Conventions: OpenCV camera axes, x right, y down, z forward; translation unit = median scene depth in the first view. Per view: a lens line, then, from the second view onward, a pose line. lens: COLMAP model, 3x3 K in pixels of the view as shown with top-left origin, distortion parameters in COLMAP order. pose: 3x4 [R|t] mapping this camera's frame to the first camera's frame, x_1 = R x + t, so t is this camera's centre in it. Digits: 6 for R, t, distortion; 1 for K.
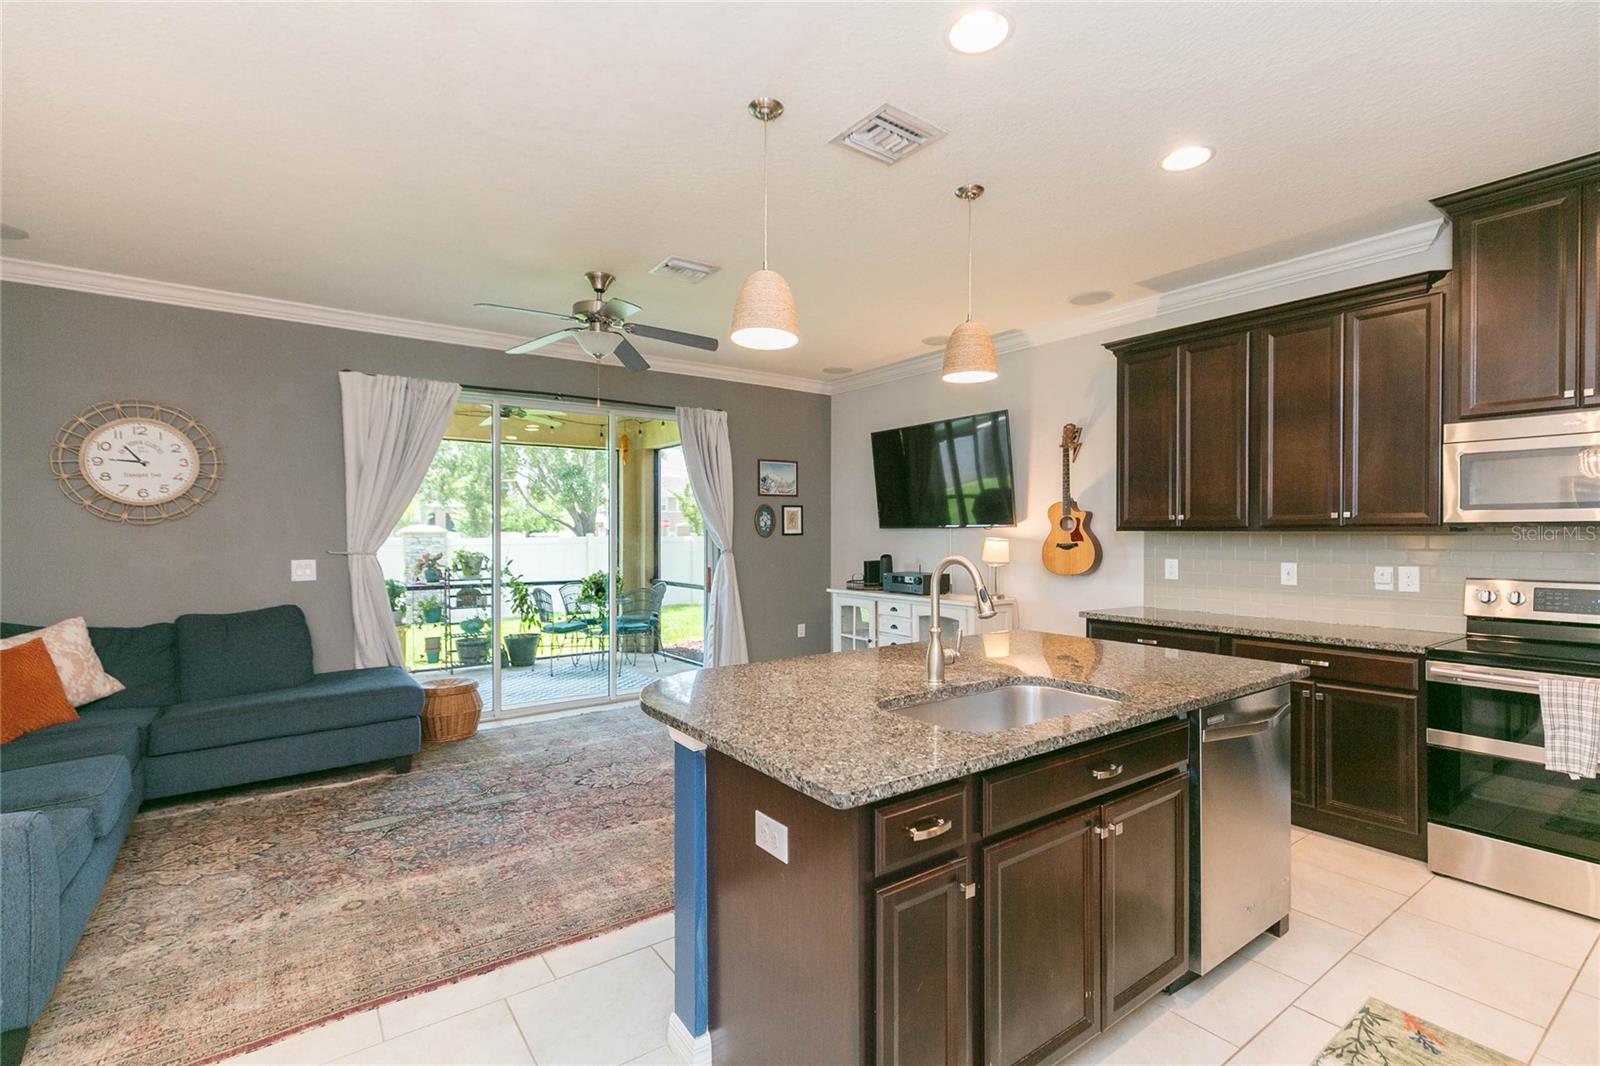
lens RADIAL K [[725.4, 0, 812.8], [0, 725.4, 524.7], [0, 0, 1]] dist [0.003380, -0.000322]
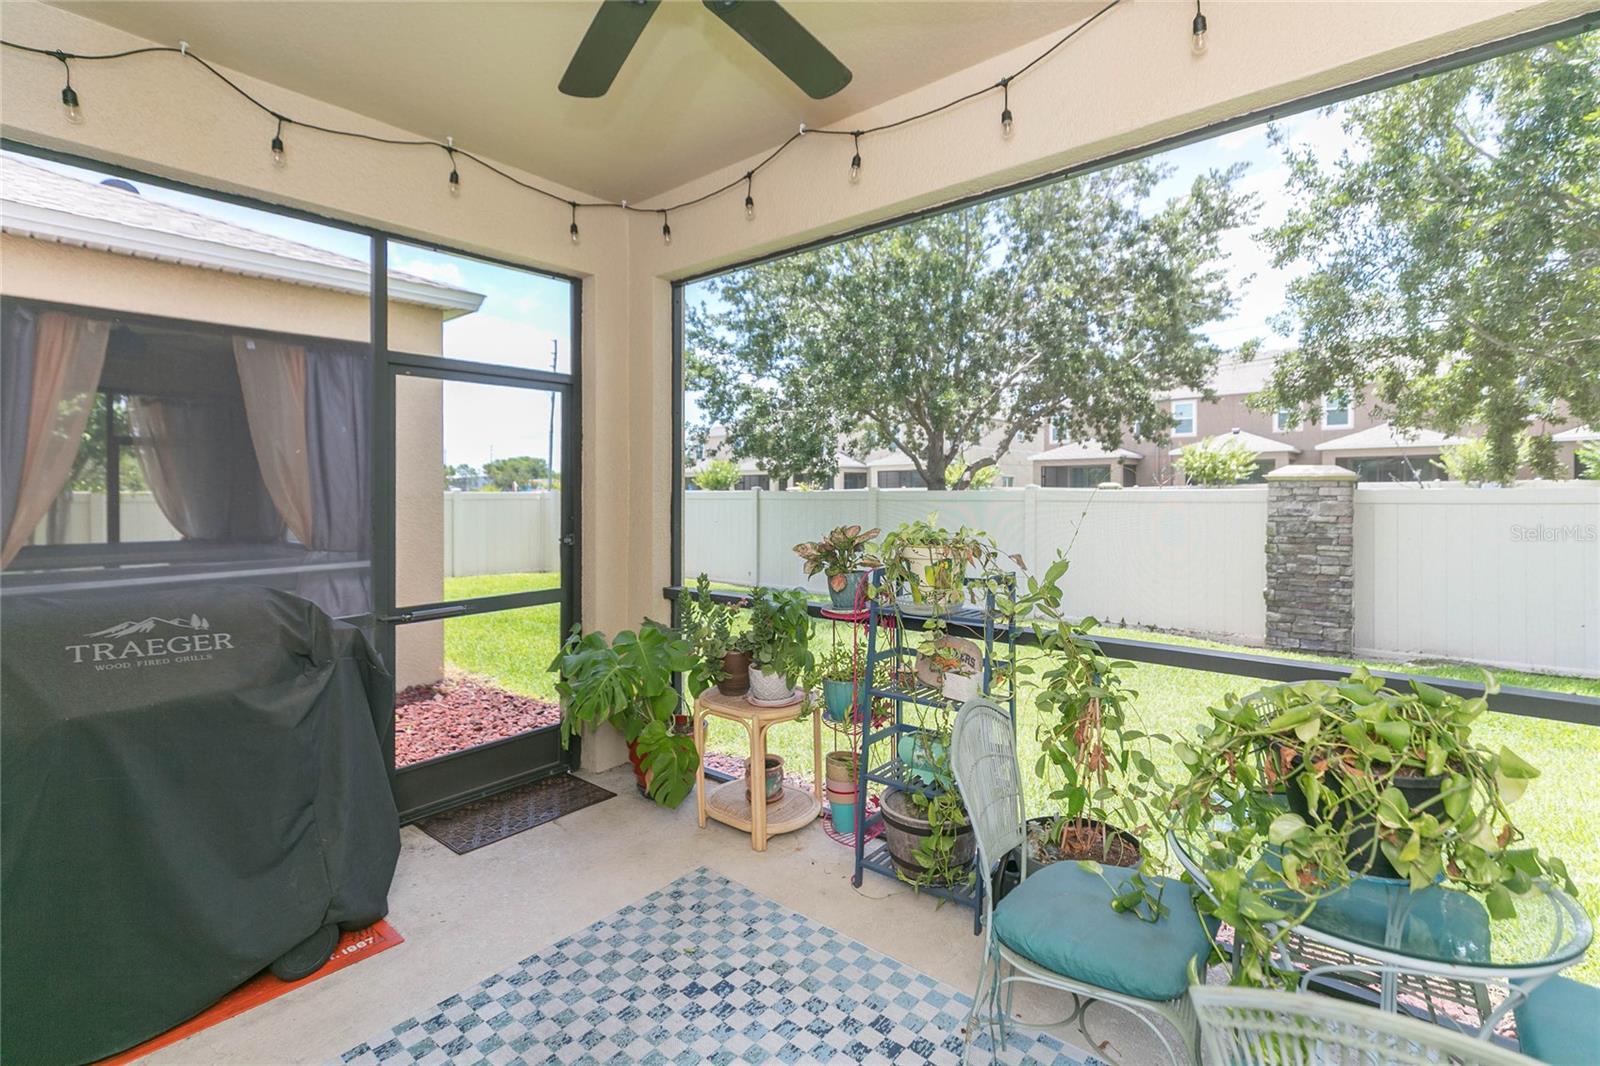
lens RADIAL K [[725.4, 0, 799.4], [0, 725.4, 509.4], [0, 0, 1]] dist [0.003380, -0.000322]
pose [[0.226035, 0.021614, -0.973879, -0.308770], [0.020444, 0.999428, 0.026926, 0.033842], [0.973905, -0.025996, 0.225464, 1.645499]]
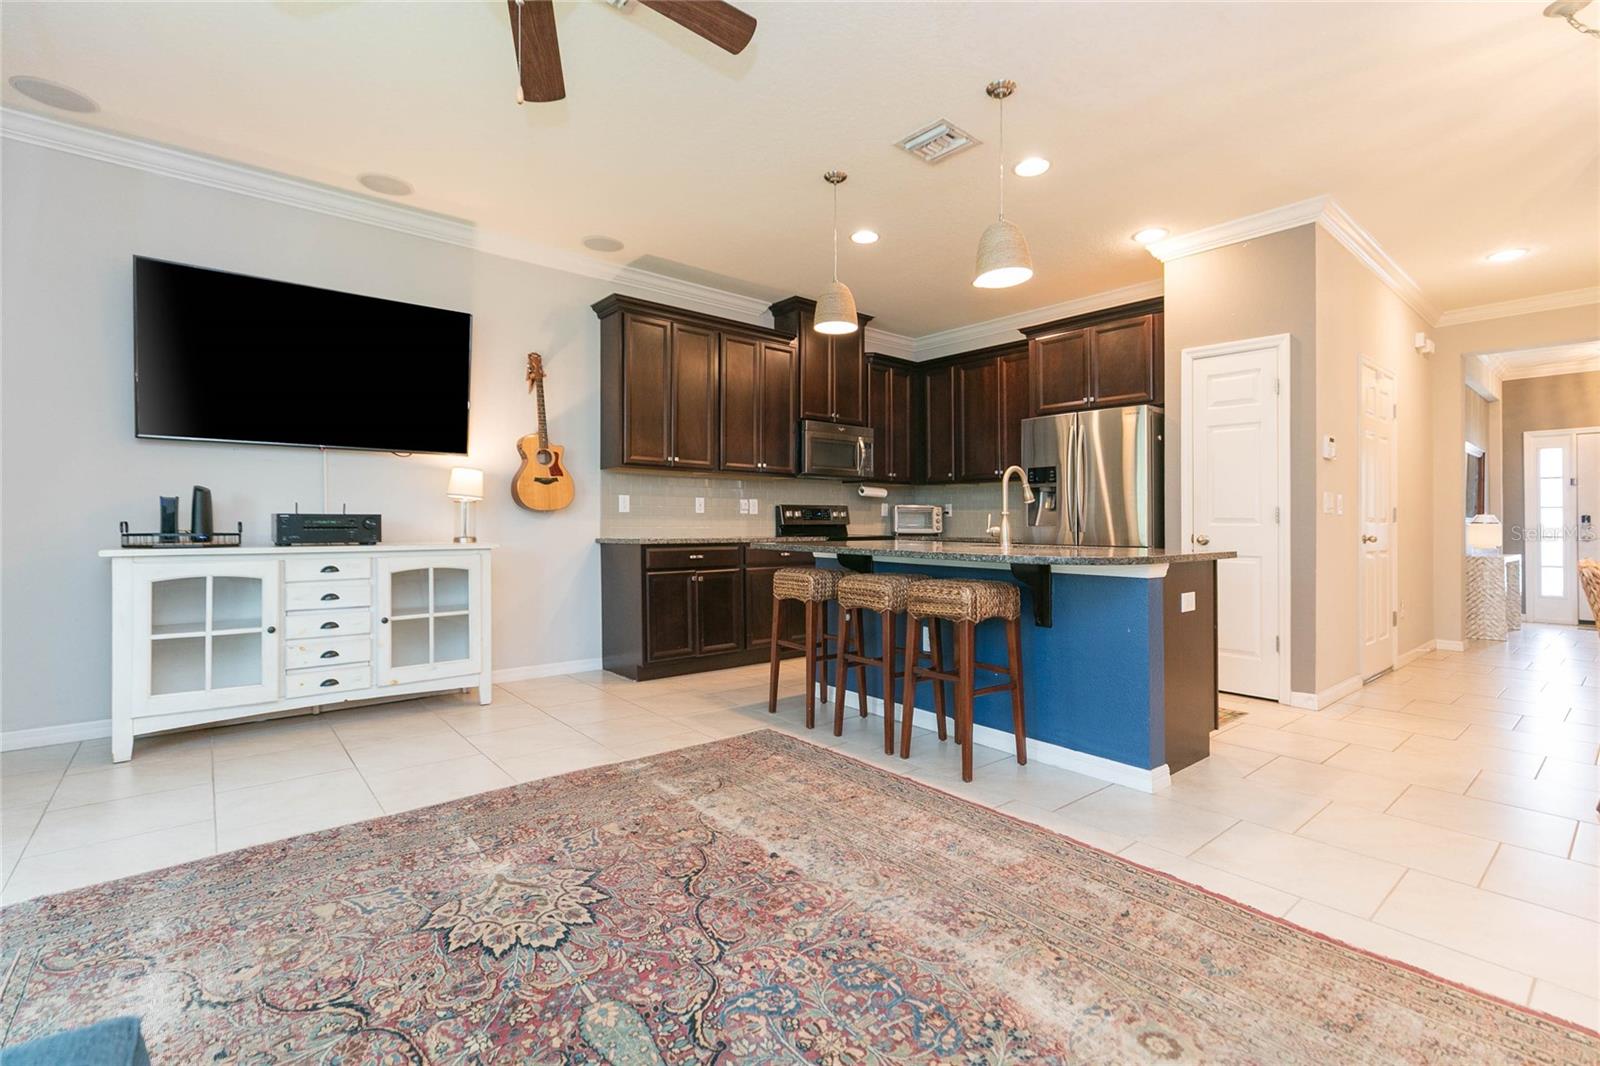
lens RADIAL K [[725.4, 0, 820.8], [0, 725.4, 499.6], [0, 0, 1]] dist [0.003380, -0.000322]
pose [[-0.073945, 0.029581, 0.996823, -0.741457], [-0.013343, 0.999441, -0.030649, 0.092471], [-0.997173, -0.015567, -0.073509, 0.829249]]
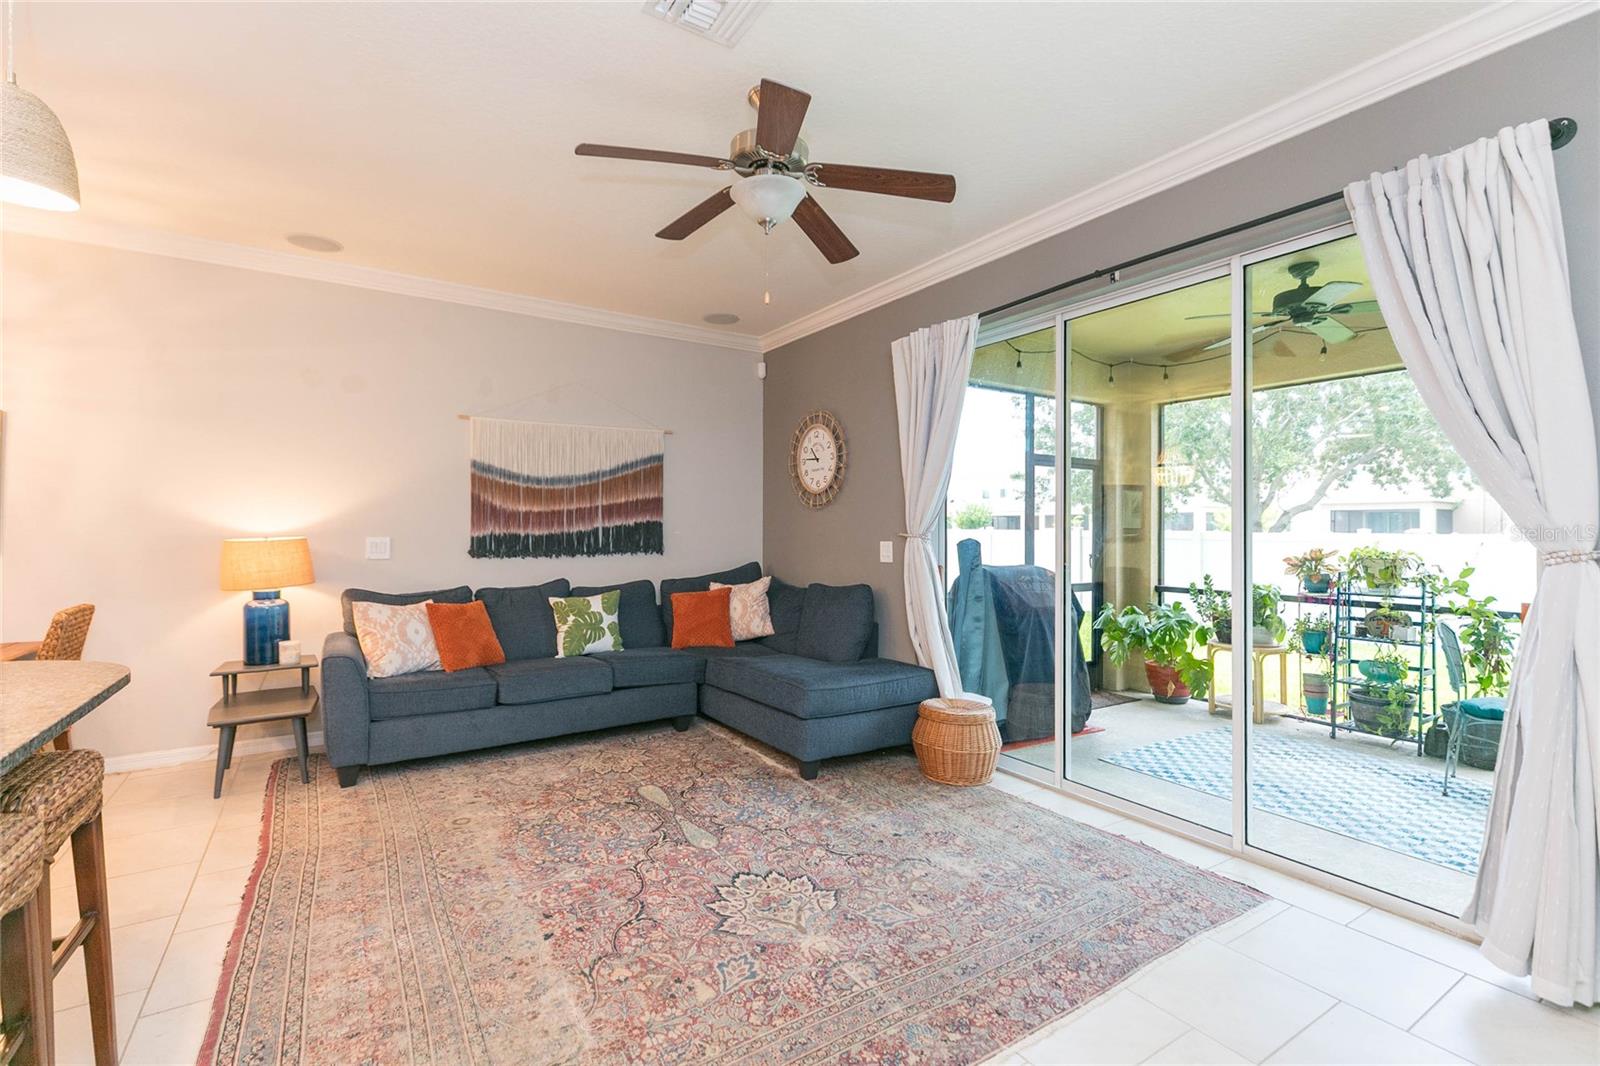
lens RADIAL K [[725.4, 0, 814.1], [0, 725.4, 528.4], [0, 0, 1]] dist [0.003380, -0.000322]
pose [[-0.053212, -0.002120, -0.998581, 0.326475], [0.002521, 0.999994, -0.002257, 0.035538], [0.998580, -0.002637, -0.053206, 1.046706]]
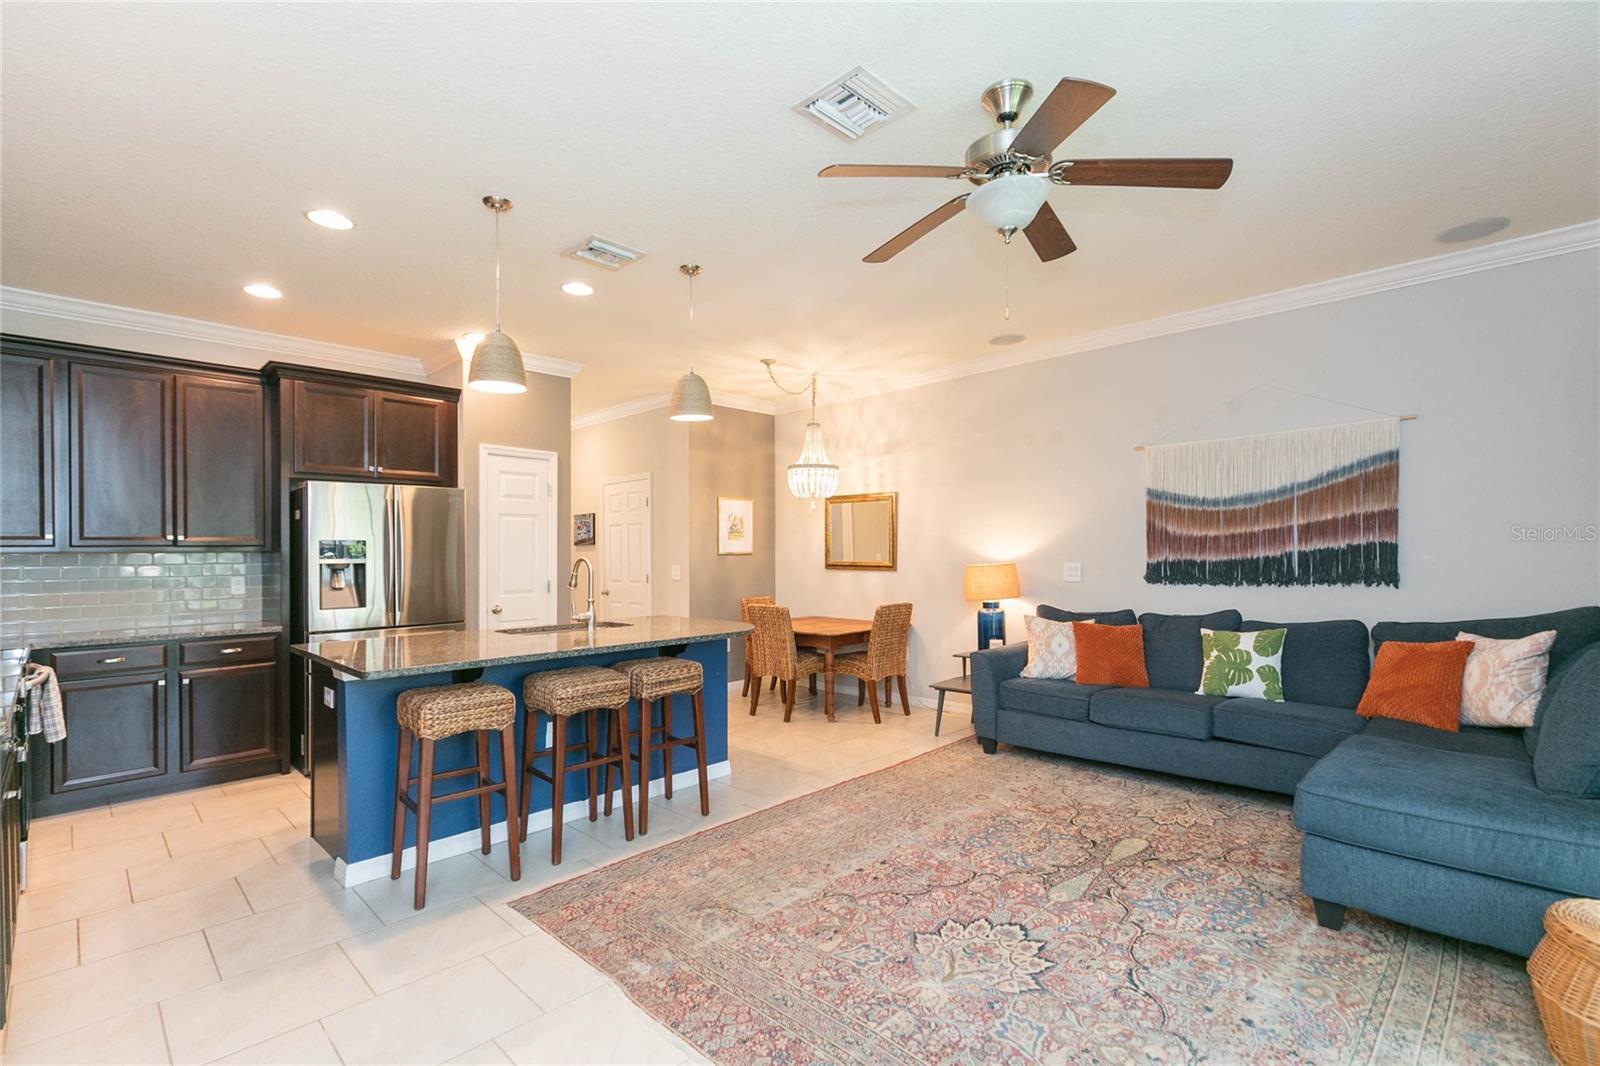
lens RADIAL K [[725.4, 0, 801.6], [0, 725.4, 544.1], [0, 0, 1]] dist [0.003380, -0.000322]
pose [[-0.987568, 0.010637, -0.156833, -0.037260], [0.013929, 0.999705, -0.019908, 0.029571], [0.156575, -0.021845, -0.987424, 1.523277]]
